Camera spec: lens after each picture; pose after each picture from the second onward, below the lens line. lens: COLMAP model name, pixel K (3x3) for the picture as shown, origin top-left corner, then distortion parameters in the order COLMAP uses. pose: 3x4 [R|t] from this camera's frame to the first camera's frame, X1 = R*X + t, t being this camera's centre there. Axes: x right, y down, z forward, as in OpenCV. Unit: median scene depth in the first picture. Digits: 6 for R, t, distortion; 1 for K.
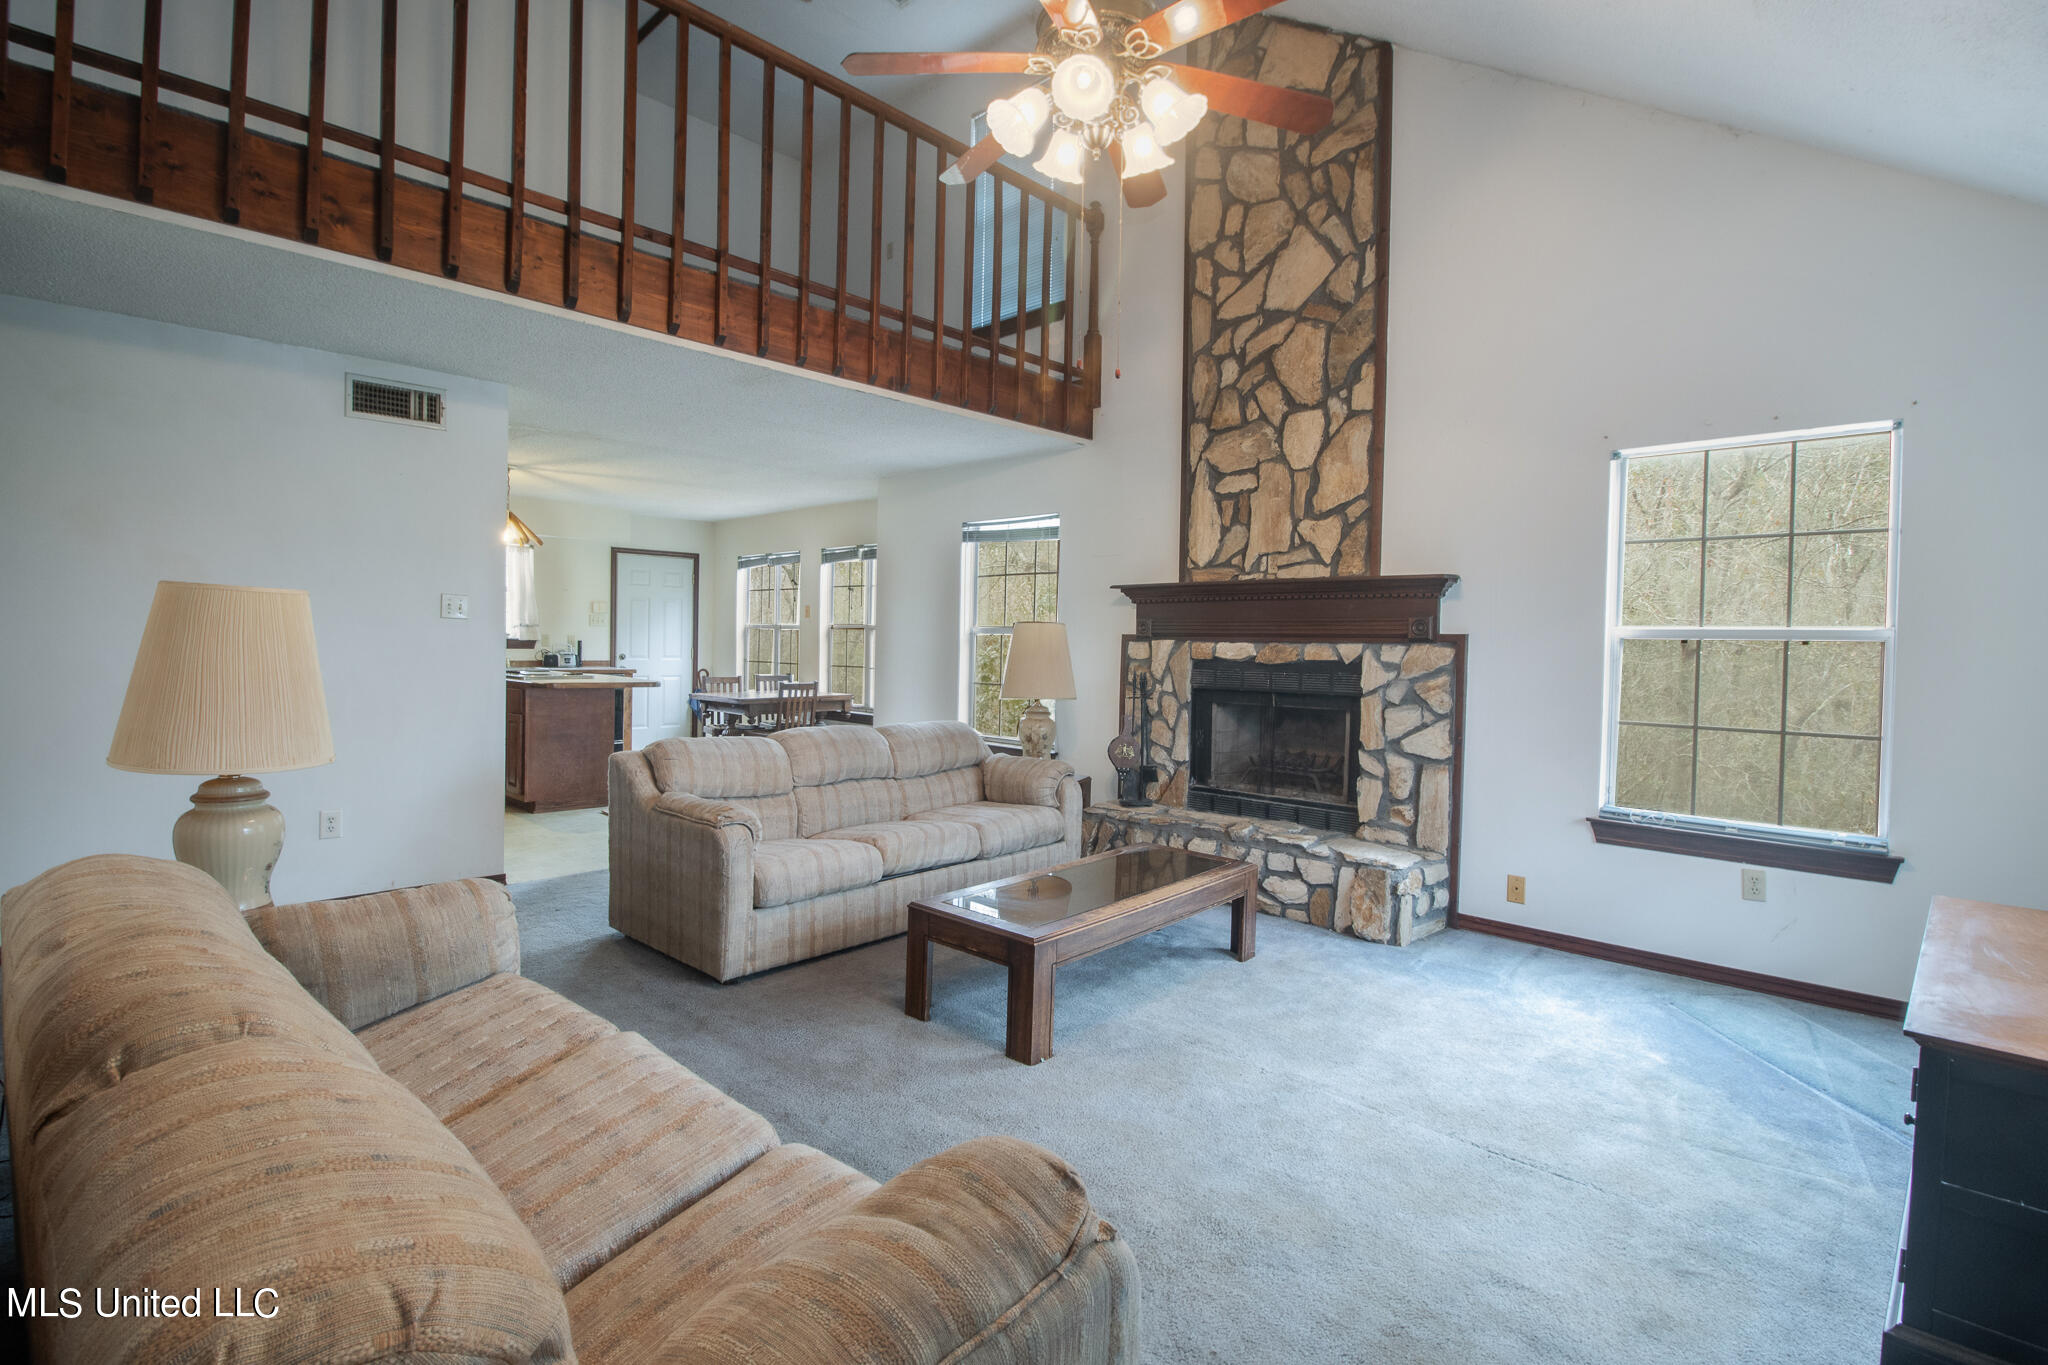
lens RADIAL K [[957.7, 0, 1029.0], [0, 957.7, 654.8], [0, 0, 1]] dist [0.000139, -0.000201]
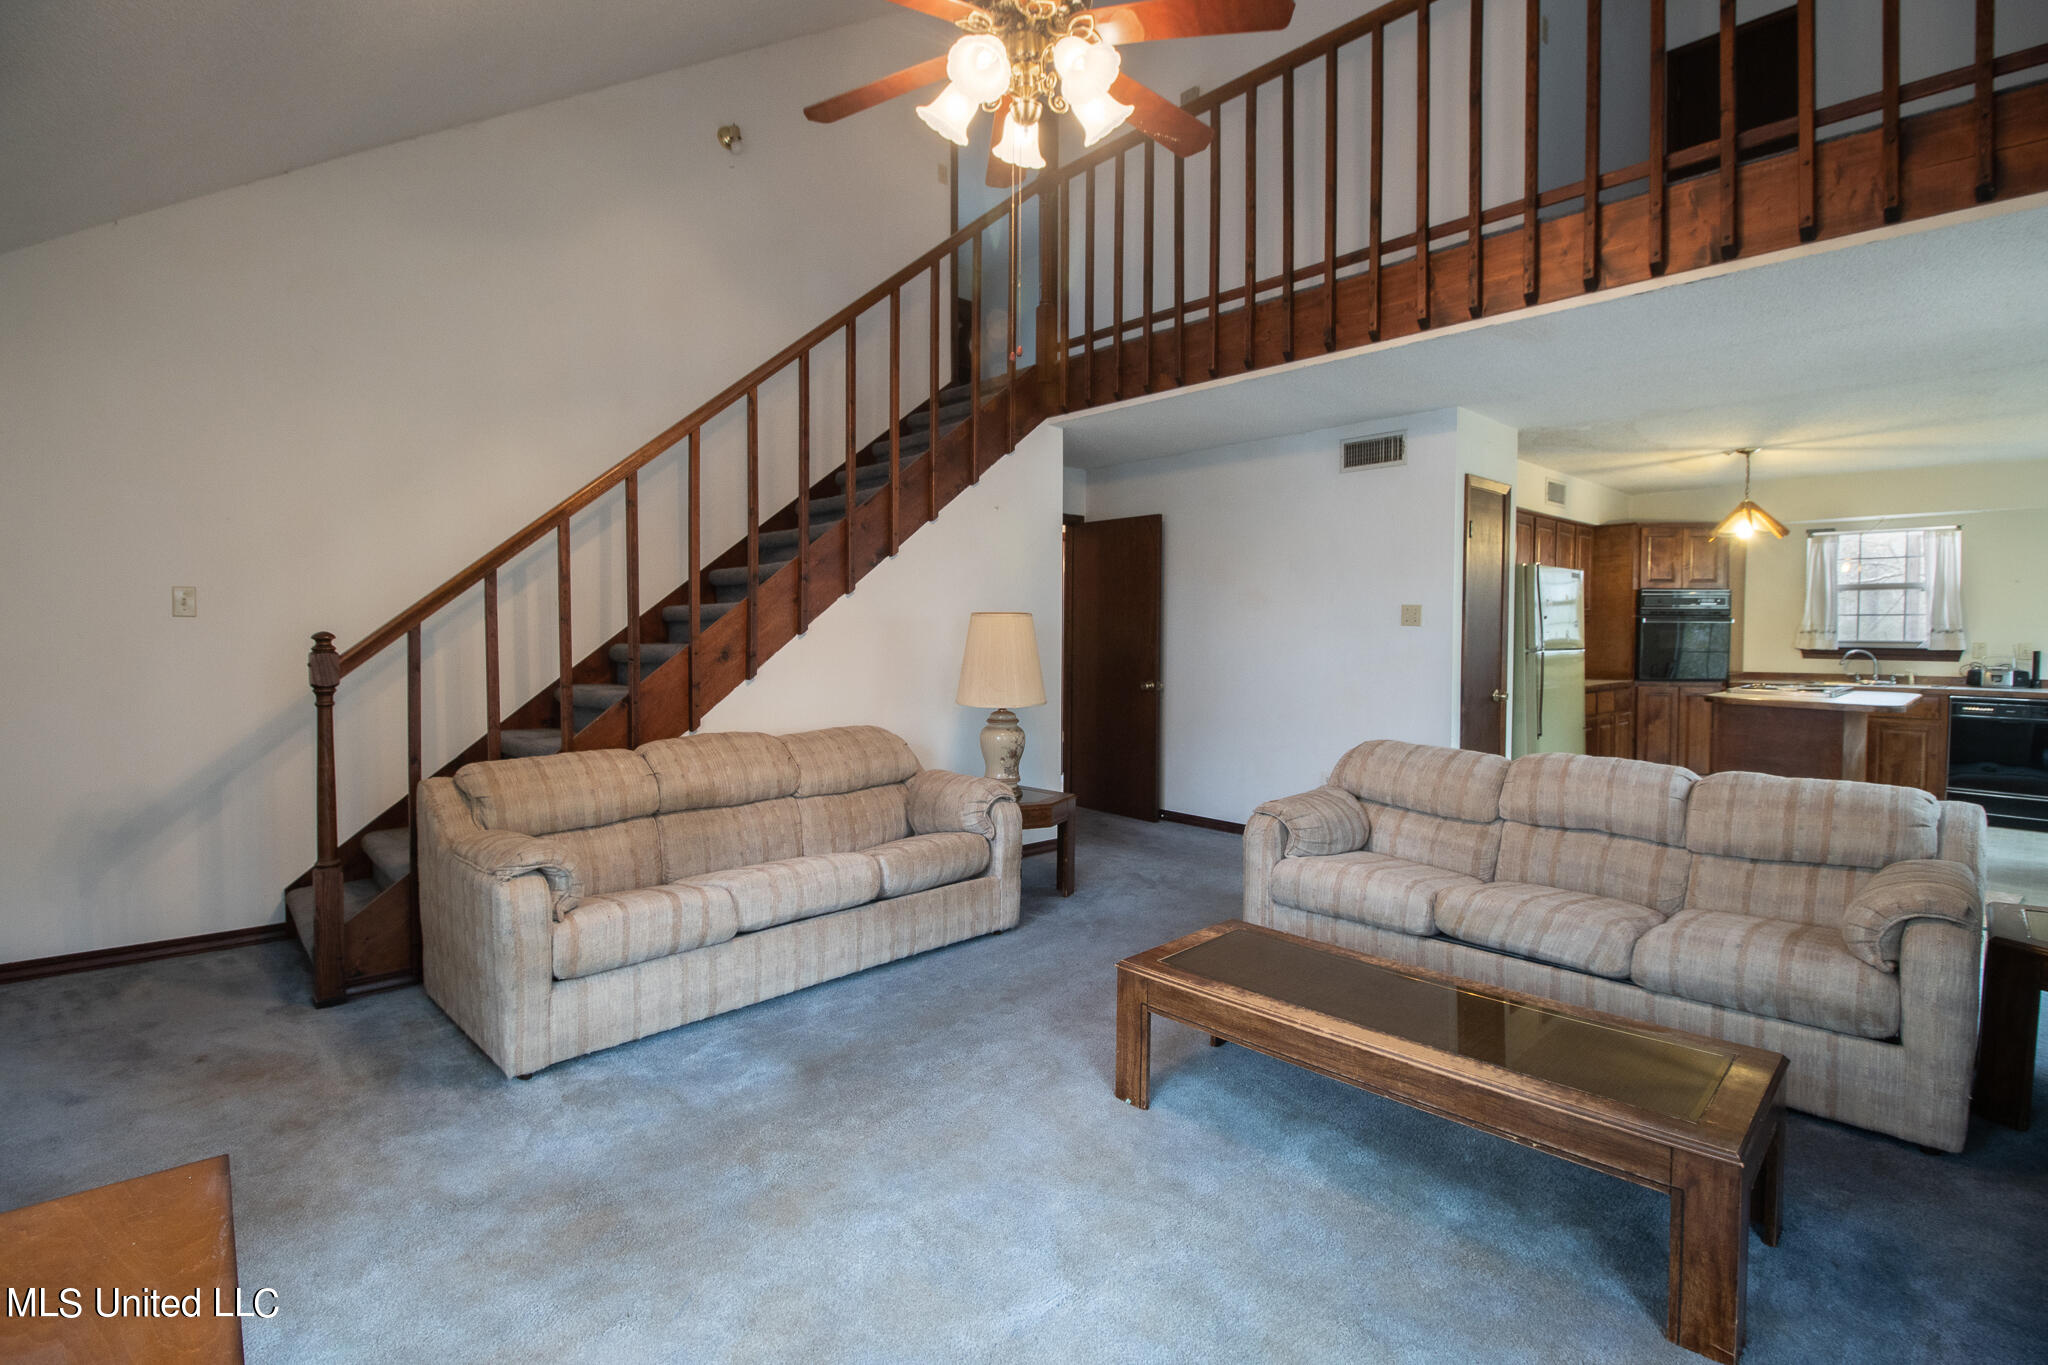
lens RADIAL K [[957.7, 0, 1029.0], [0, 957.7, 654.8], [0, 0, 1]] dist [0.000139, -0.000201]
pose [[-0.047458, 0.005539, -0.998858, 0.602973], [-0.022060, 0.999735, 0.006592, -0.000685], [0.998630, 0.022348, -0.047323, 0.624303]]
